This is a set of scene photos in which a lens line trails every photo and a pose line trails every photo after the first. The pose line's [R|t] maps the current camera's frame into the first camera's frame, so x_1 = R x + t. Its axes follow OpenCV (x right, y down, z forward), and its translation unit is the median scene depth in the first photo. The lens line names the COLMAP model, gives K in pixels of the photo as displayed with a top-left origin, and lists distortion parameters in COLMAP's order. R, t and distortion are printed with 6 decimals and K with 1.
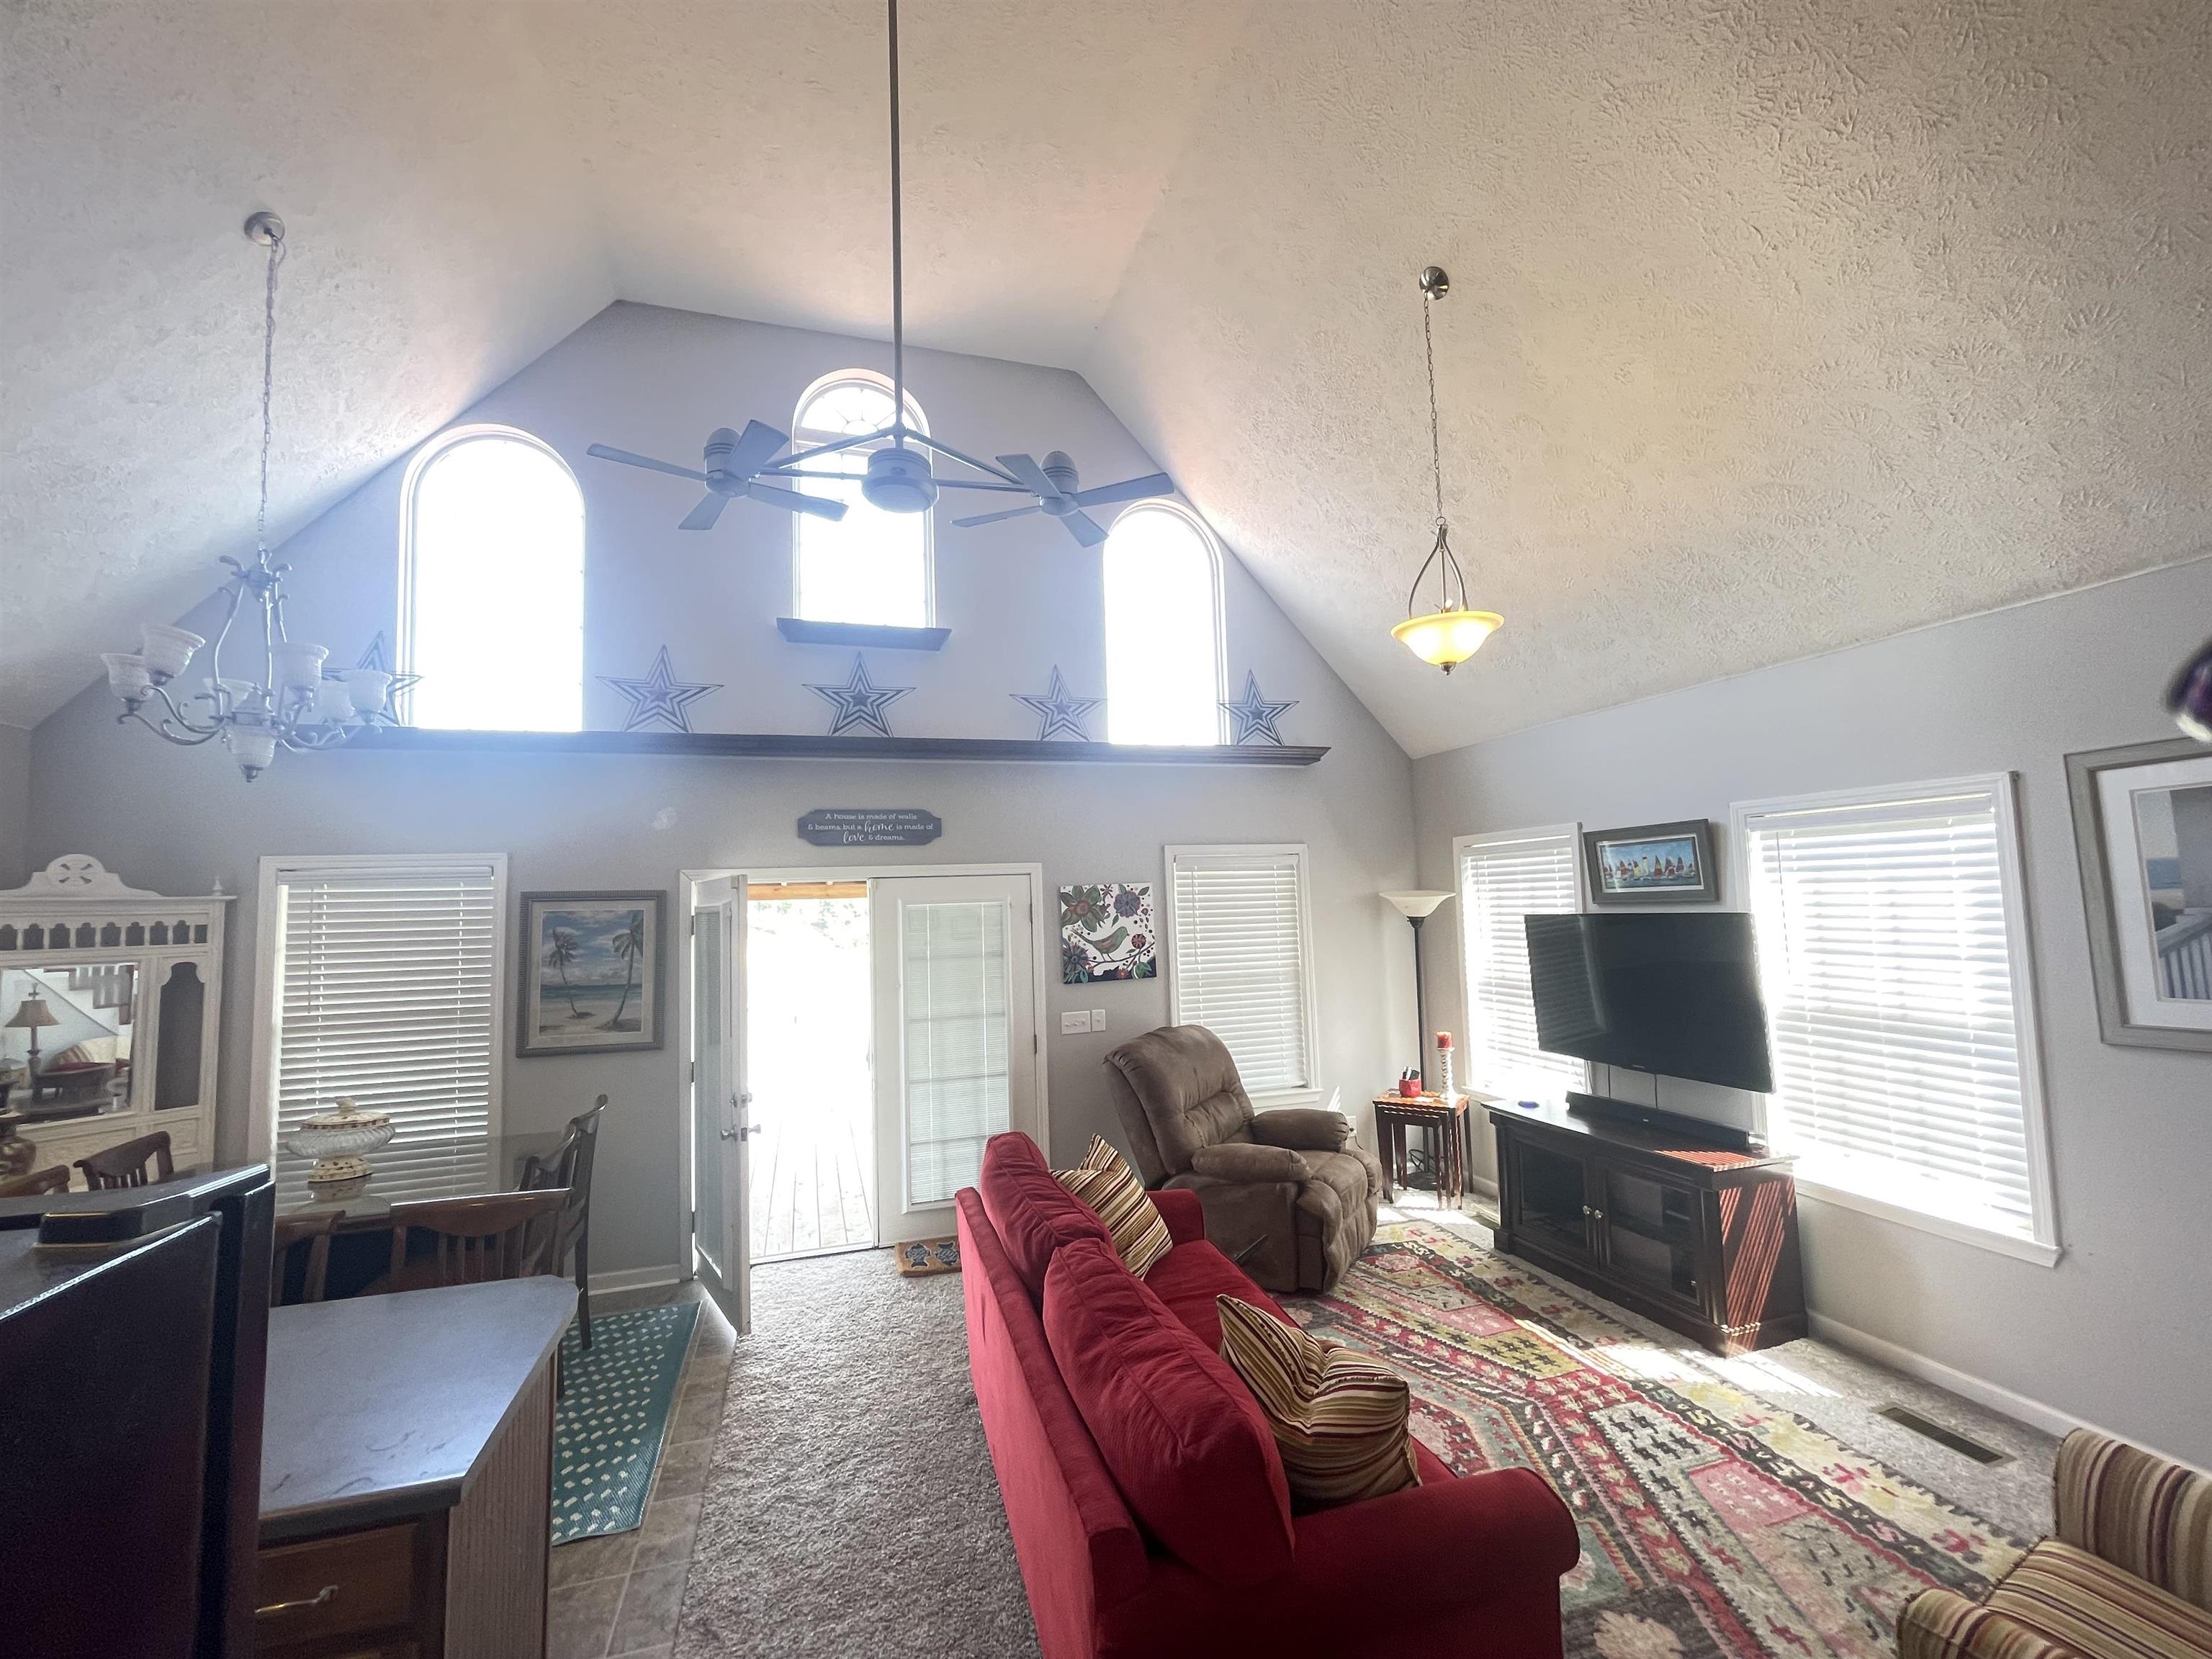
lens RADIAL K [[893.1, 0, 1095.1], [0, 893.1, 837.7], [0, 0, 1]] dist [0.000167, 0.002235]
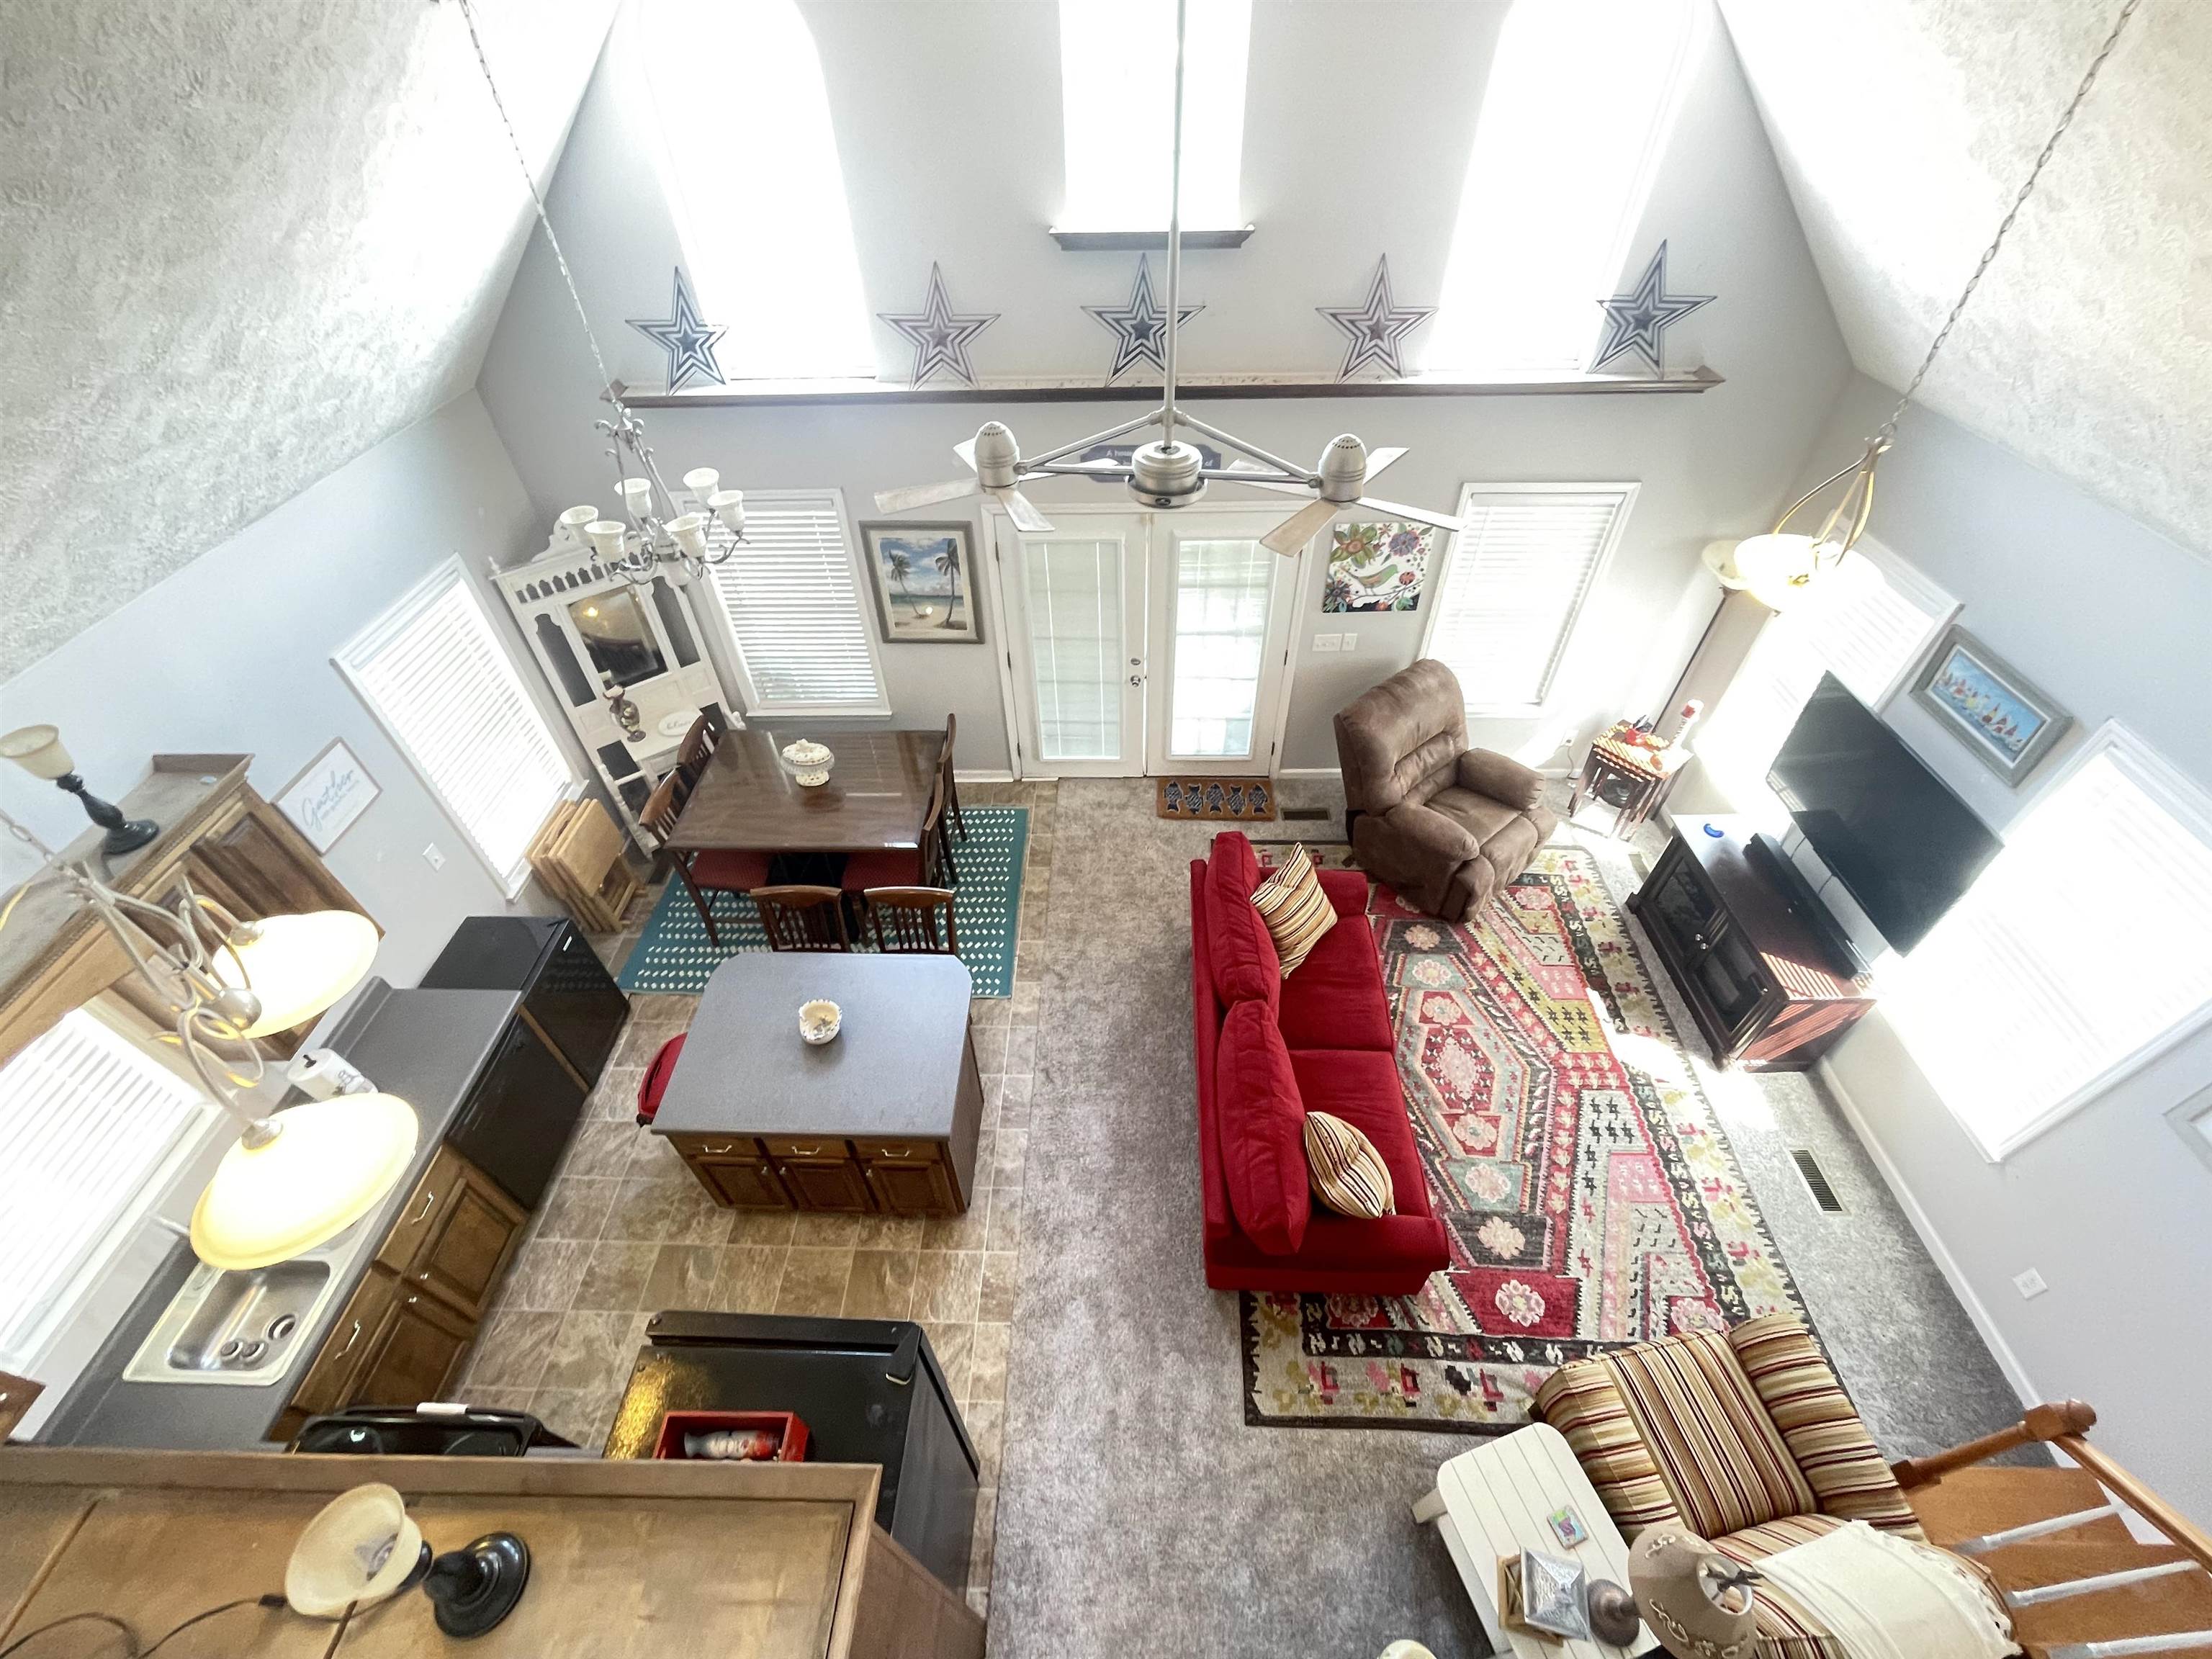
lens RADIAL K [[893.1, 0, 1099.1], [0, 893.1, 832.9], [0, 0, 1]] dist [0.000167, 0.002235]
pose [[0.950699, 0.223015, -0.215492, 0.000491], [0.015644, 0.659499, 0.751542, -0.619902], [0.309722, -0.717861, 0.623496, 0.085603]]
